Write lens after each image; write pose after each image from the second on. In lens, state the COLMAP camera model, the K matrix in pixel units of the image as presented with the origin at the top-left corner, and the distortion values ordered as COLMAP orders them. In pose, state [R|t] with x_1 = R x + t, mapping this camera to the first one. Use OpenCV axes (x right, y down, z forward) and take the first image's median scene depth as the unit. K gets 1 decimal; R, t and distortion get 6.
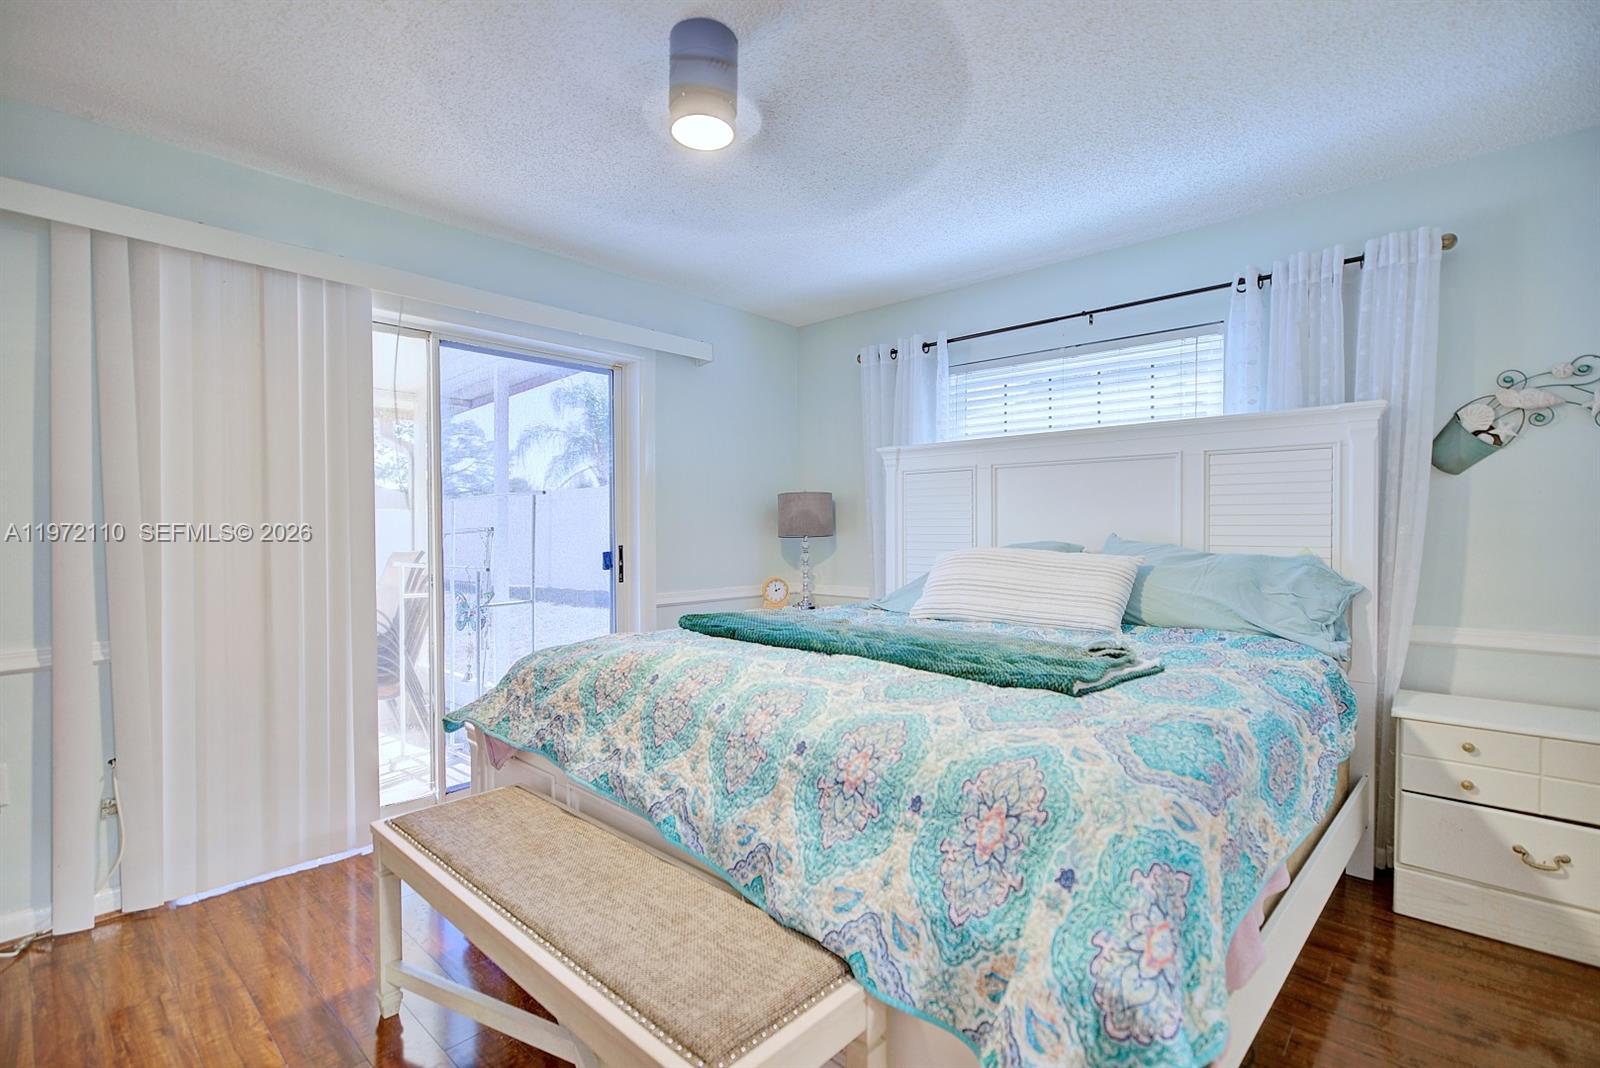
lens RADIAL K [[731.3, 0, 800.0], [0, 731.3, 534.0], [0, 0, 1]] dist [-0.003997, -0.000030]
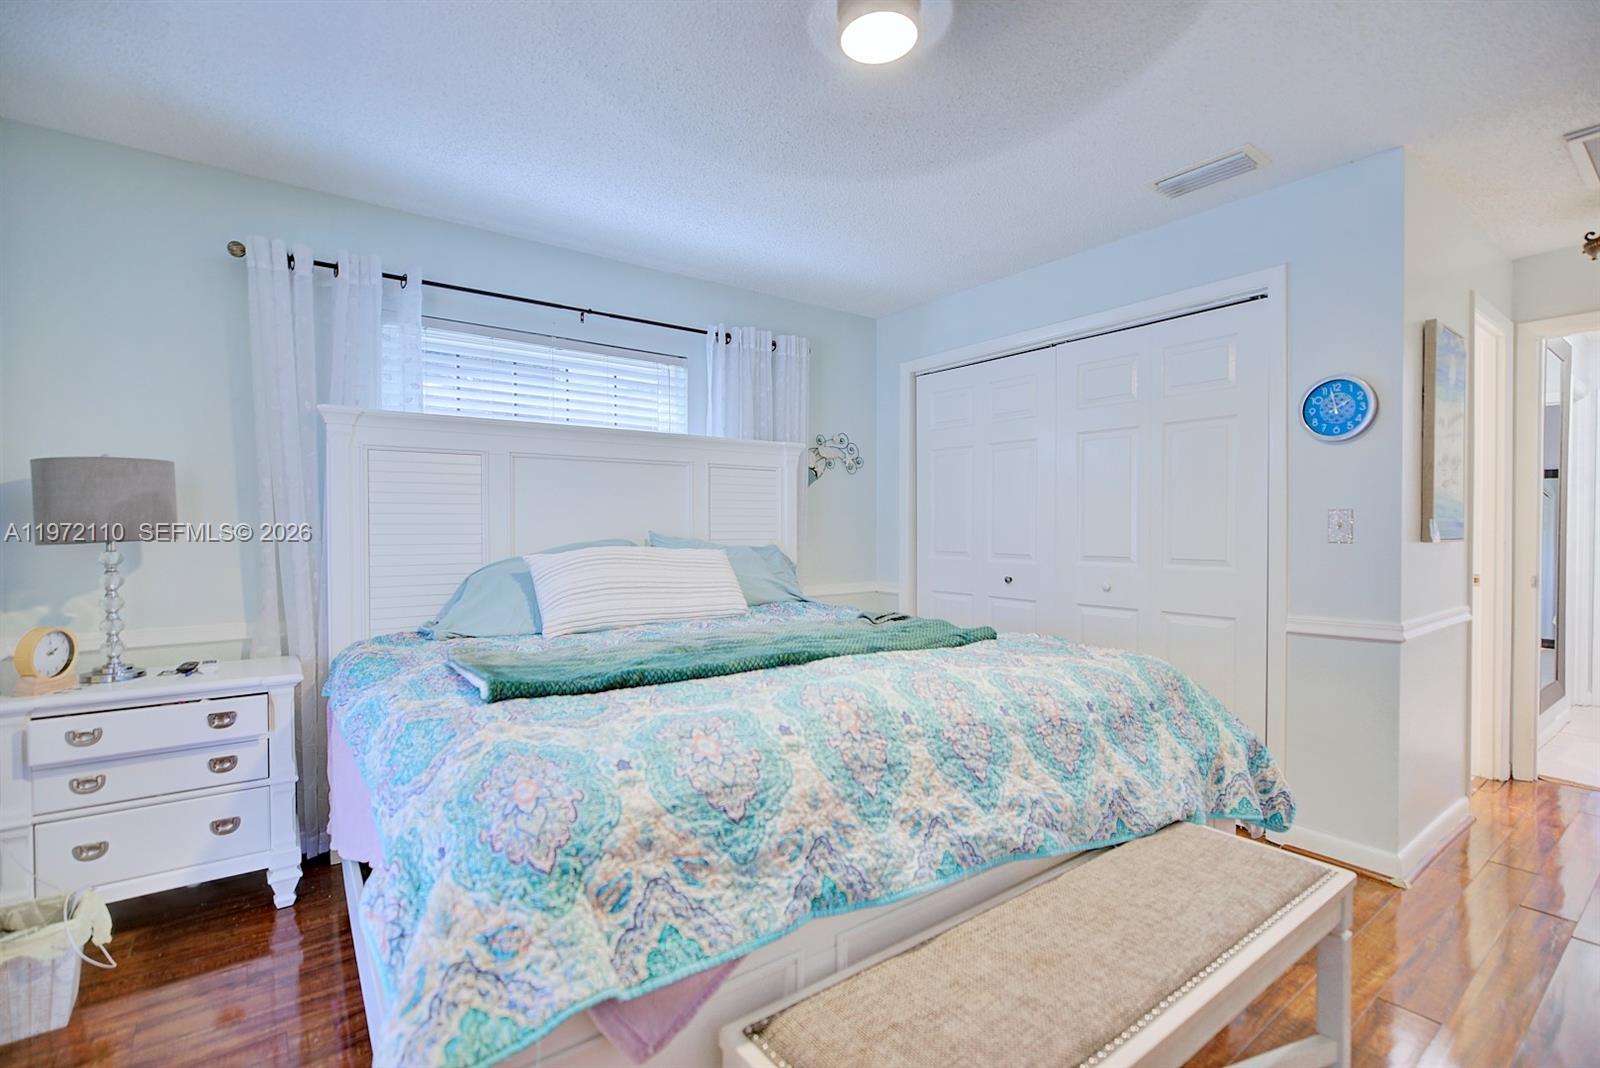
lens RADIAL K [[731.3, 0, 800.0], [0, 731.3, 534.0], [0, 0, 1]] dist [-0.003997, -0.000030]
pose [[0.181914, -0.008974, 0.983273, -0.876792], [0.009540, 0.999927, 0.007361, -0.003141], [-0.983268, 0.008042, 0.181987, 0.865419]]
